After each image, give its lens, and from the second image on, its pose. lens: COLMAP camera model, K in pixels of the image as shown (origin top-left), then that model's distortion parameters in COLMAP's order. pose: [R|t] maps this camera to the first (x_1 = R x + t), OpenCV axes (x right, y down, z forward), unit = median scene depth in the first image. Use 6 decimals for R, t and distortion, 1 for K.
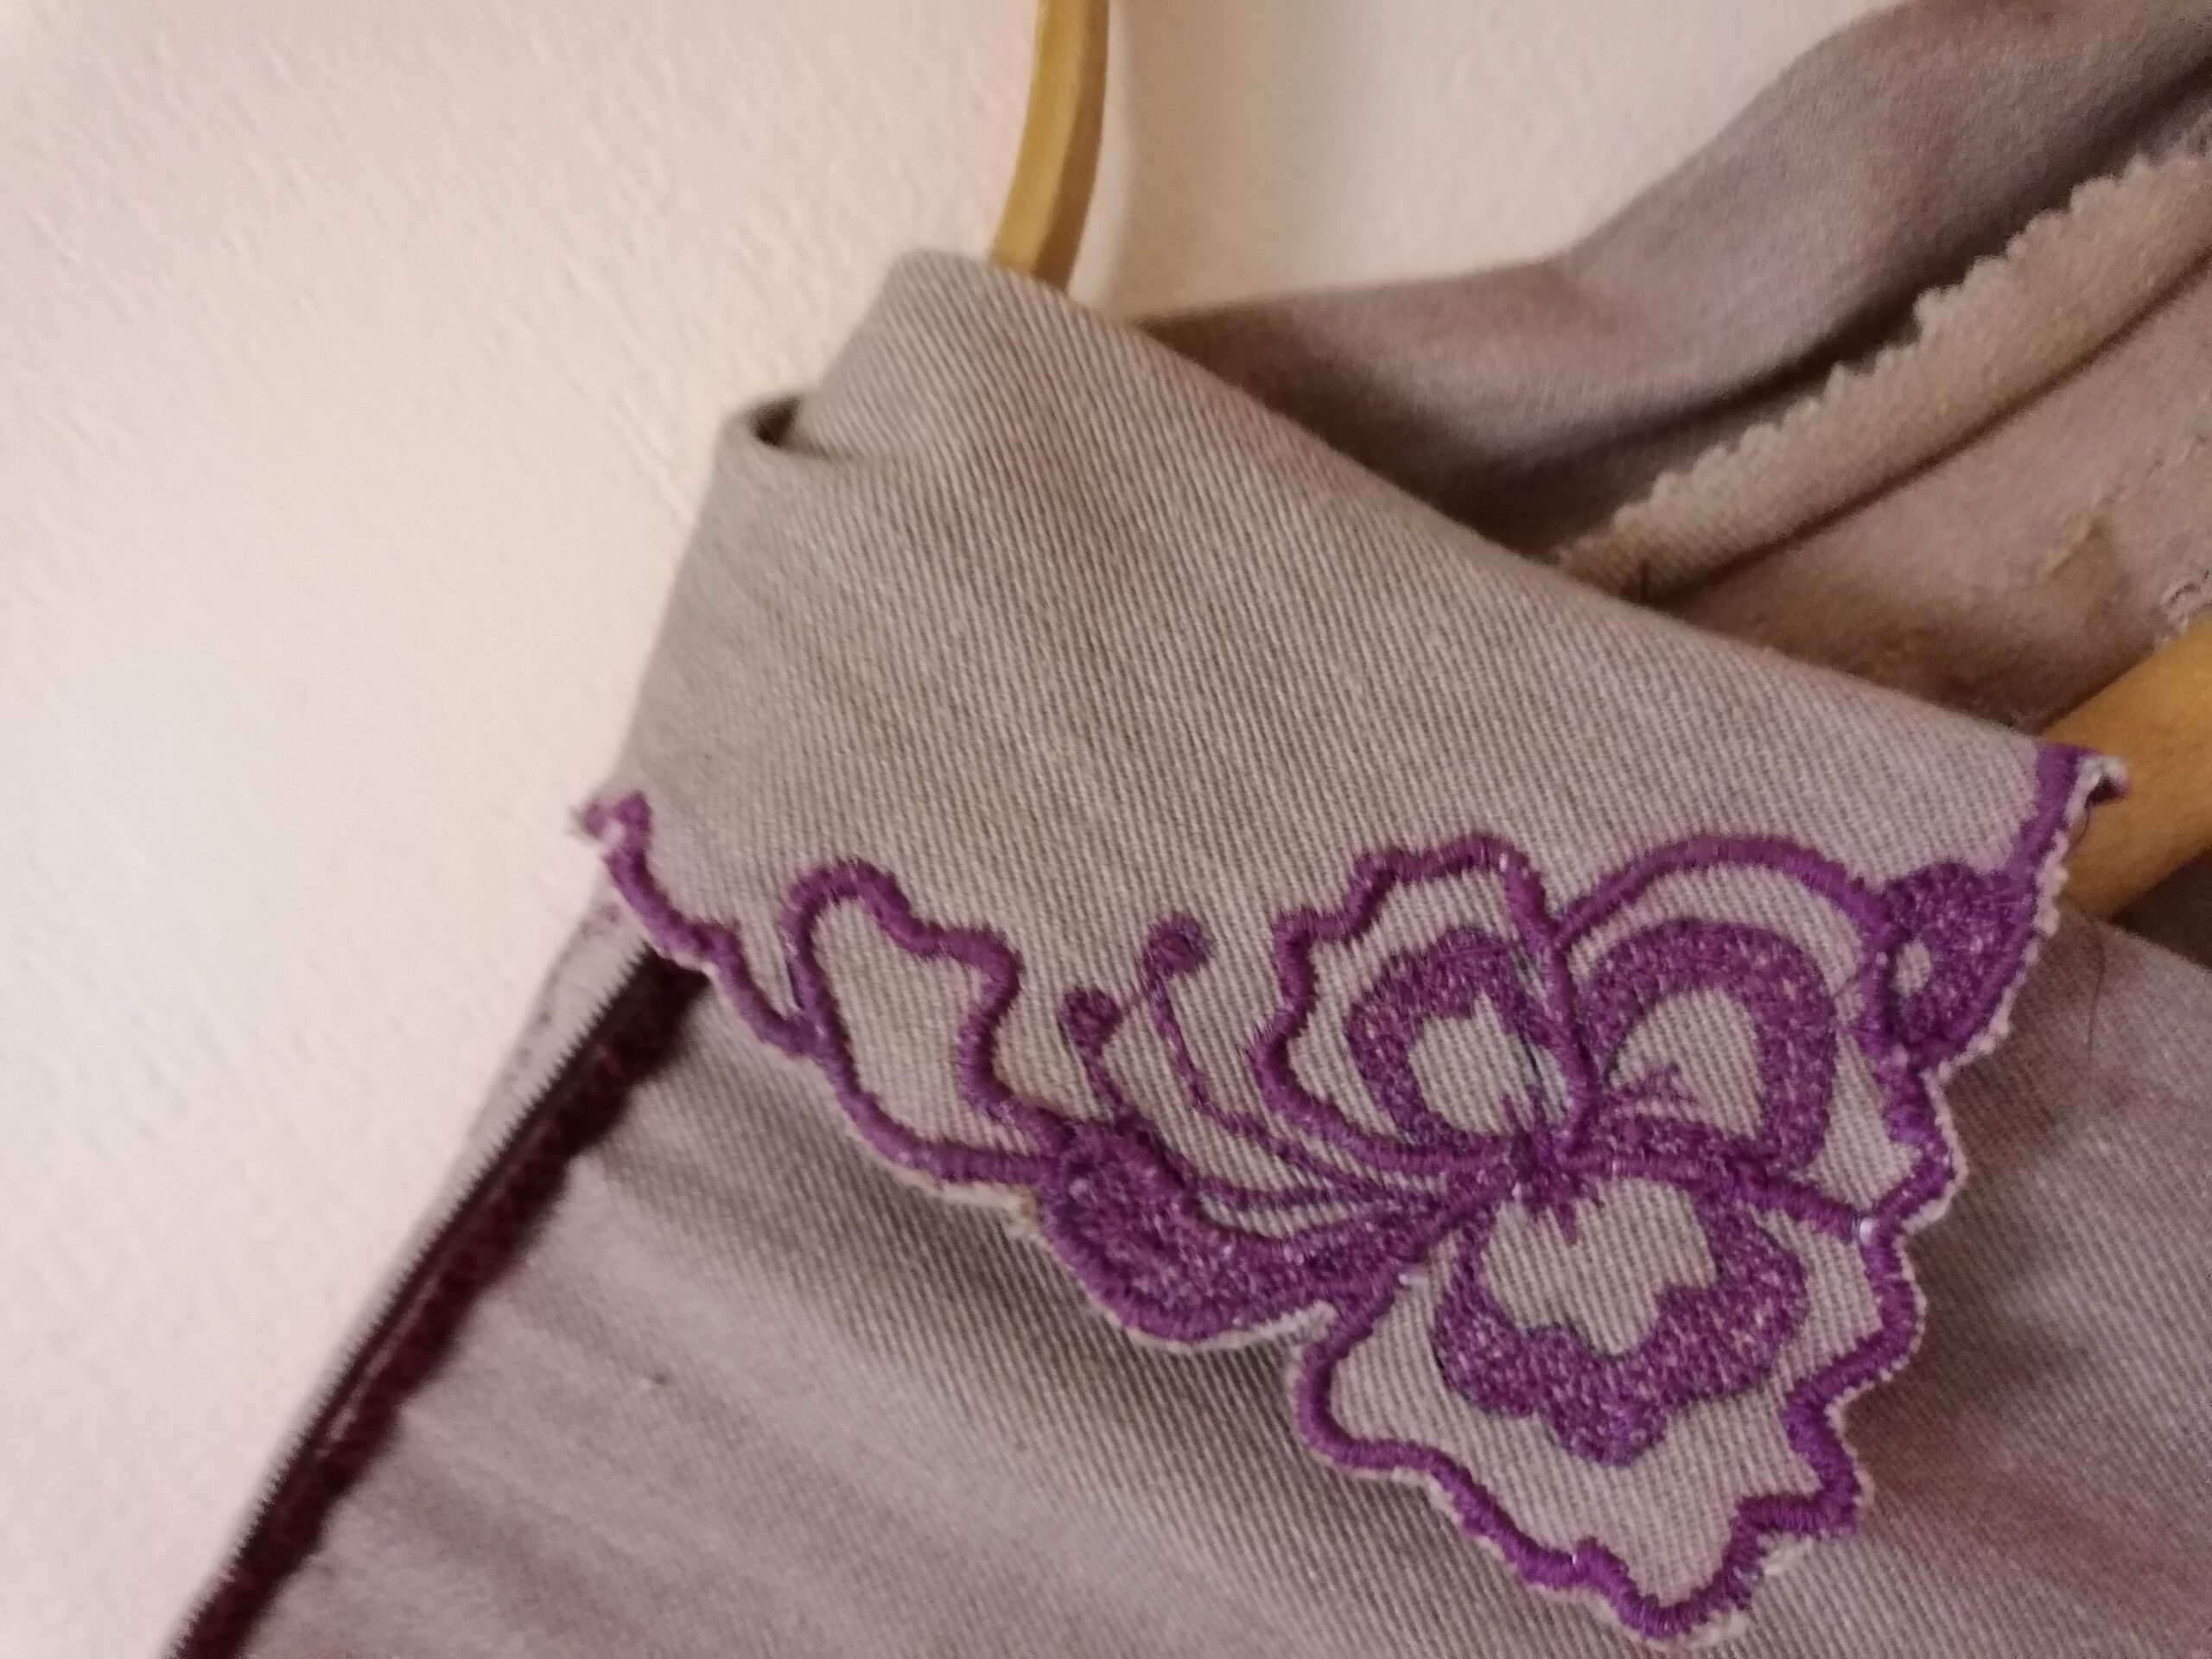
lens RADIAL K [[1725.0, 0, 1106.7], [0, 1725.0, 889.6], [0, 0, 1]] dist [0.008602, 0.004491]
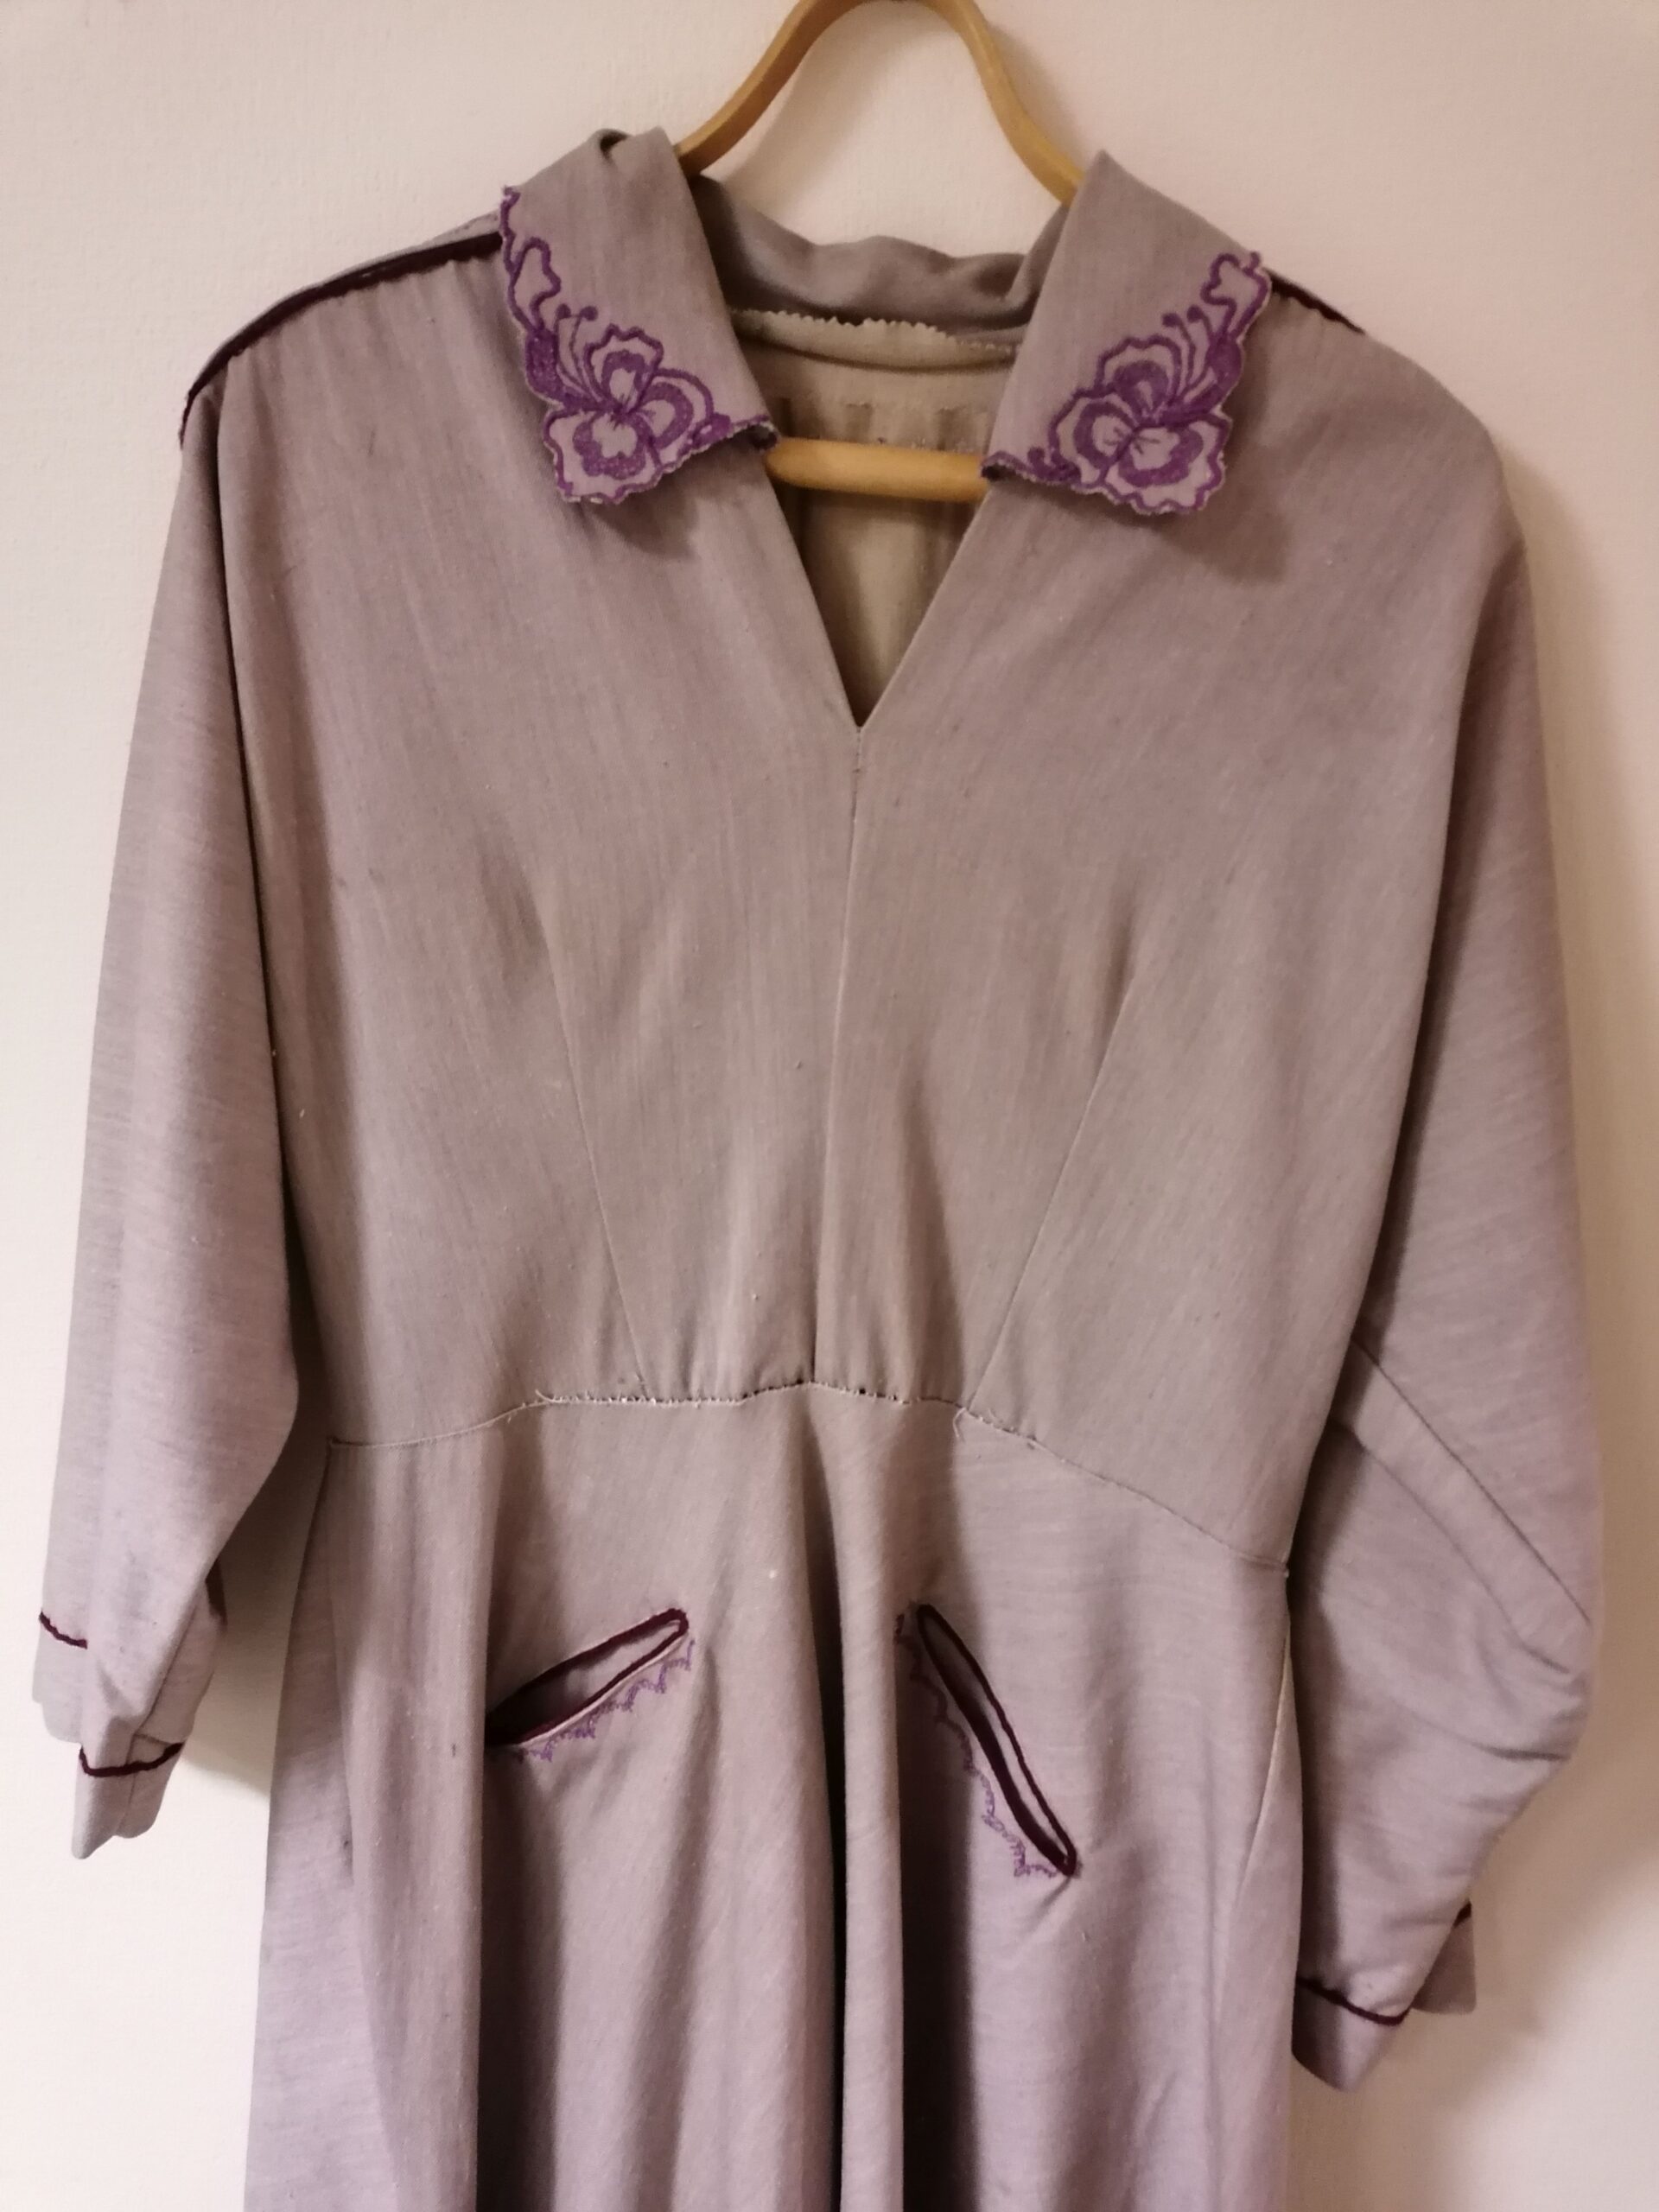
lens RADIAL K [[1709.6, 0, 829.5], [0, 1709.6, 1106.0], [0, 0, 1]] dist [0.027428, -0.006897]
pose [[0.735591, 0.675084, 0.056285, 1.572989], [-0.666611, 0.706557, 0.237500, 0.013405], [0.120564, -0.212223, 0.969756, -3.497517]]
